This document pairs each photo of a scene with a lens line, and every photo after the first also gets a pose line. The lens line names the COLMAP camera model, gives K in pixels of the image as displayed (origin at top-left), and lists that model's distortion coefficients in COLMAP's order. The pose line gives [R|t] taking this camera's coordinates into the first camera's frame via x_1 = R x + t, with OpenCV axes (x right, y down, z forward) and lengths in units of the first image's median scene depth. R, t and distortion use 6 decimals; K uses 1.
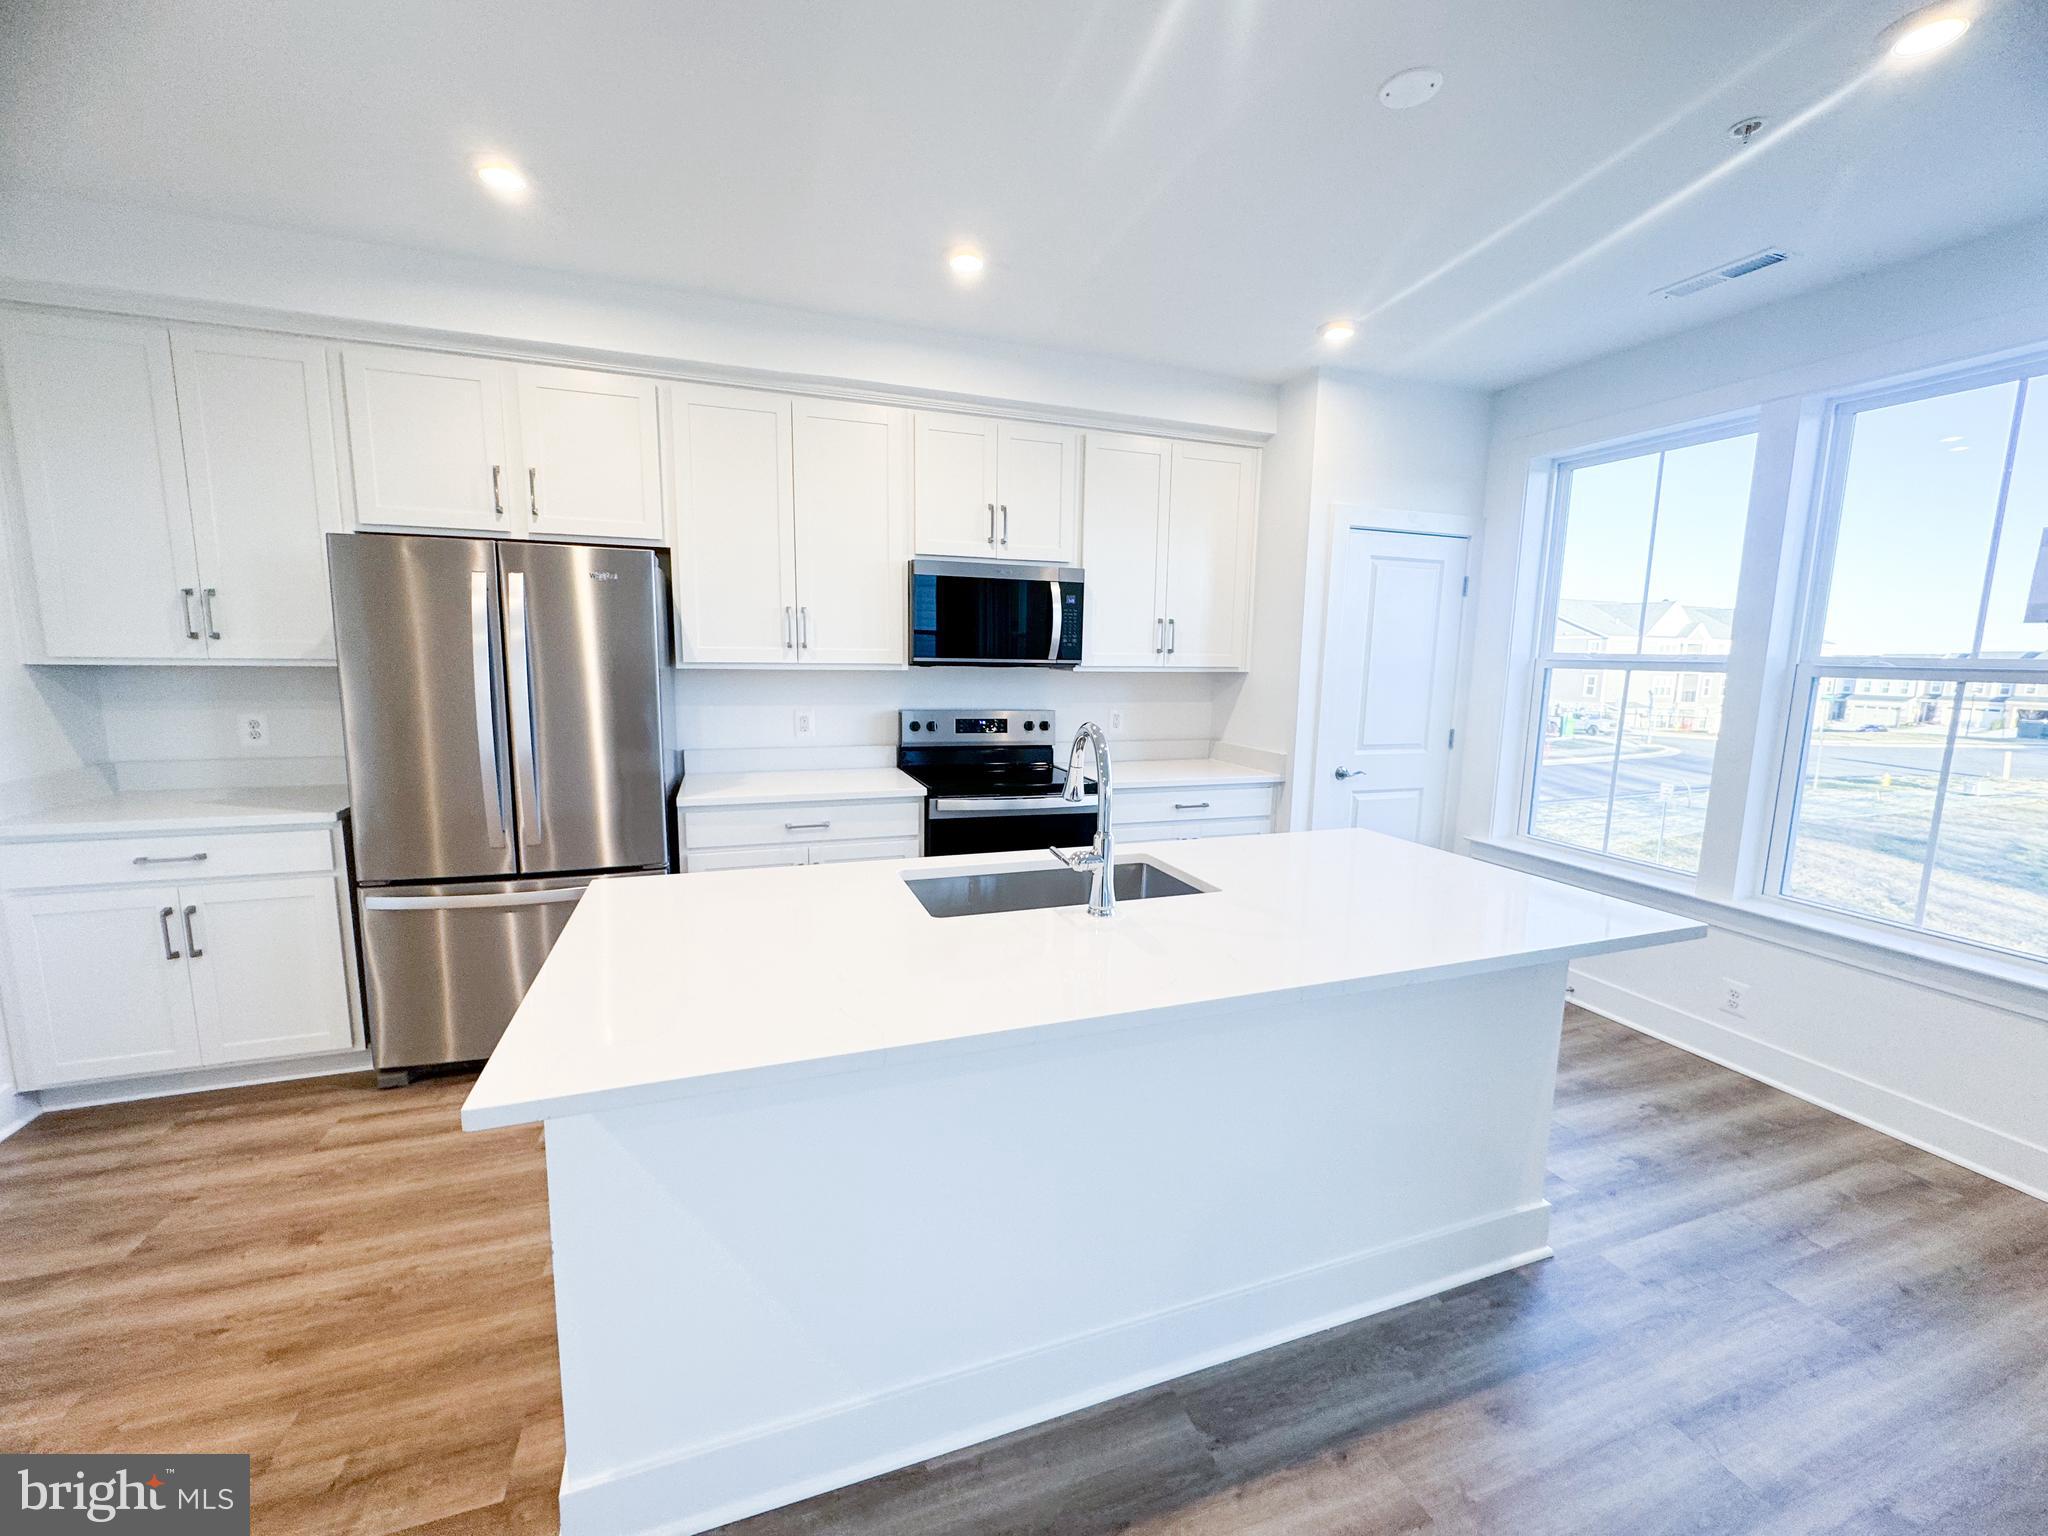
lens RADIAL K [[817.3, 0, 1024.0], [0, 817.3, 768.0], [0, 0, 1]] dist [0.002008, -0.000115]
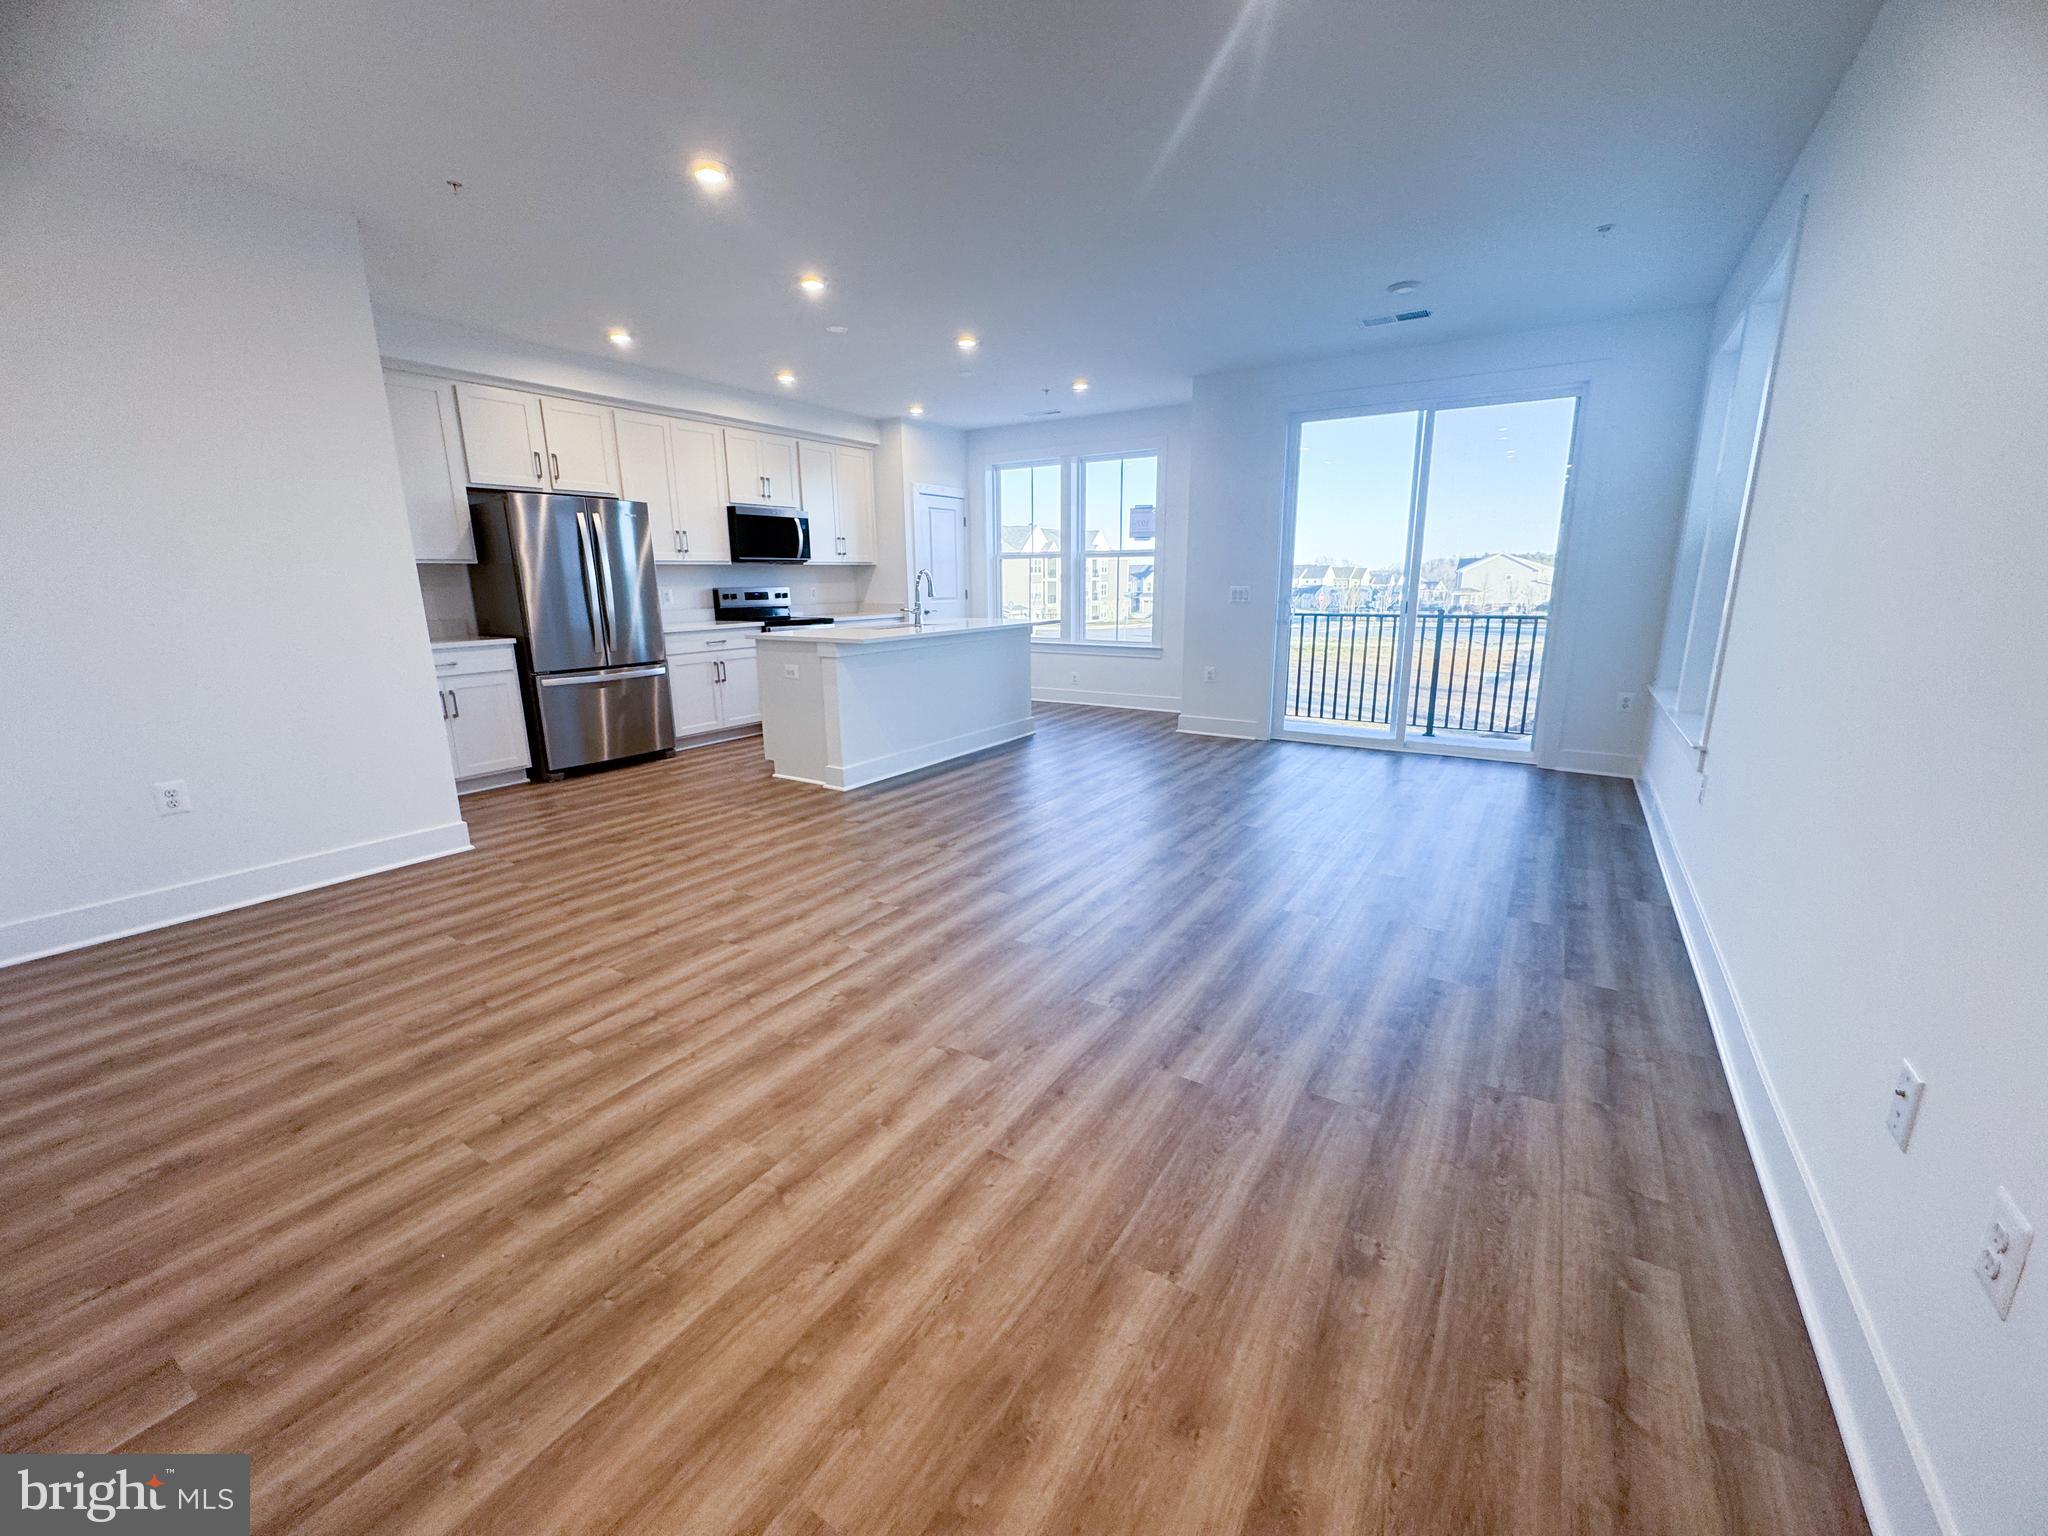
lens RADIAL K [[817.3, 0, 1024.0], [0, 817.3, 768.0], [0, 0, 1]] dist [0.002008, -0.000115]
pose [[0.797013, -0.163014, 0.581546, -0.728224], [0.107944, 0.985830, 0.128400, 0.164795], [-0.594237, -0.039562, 0.803316, -0.889238]]
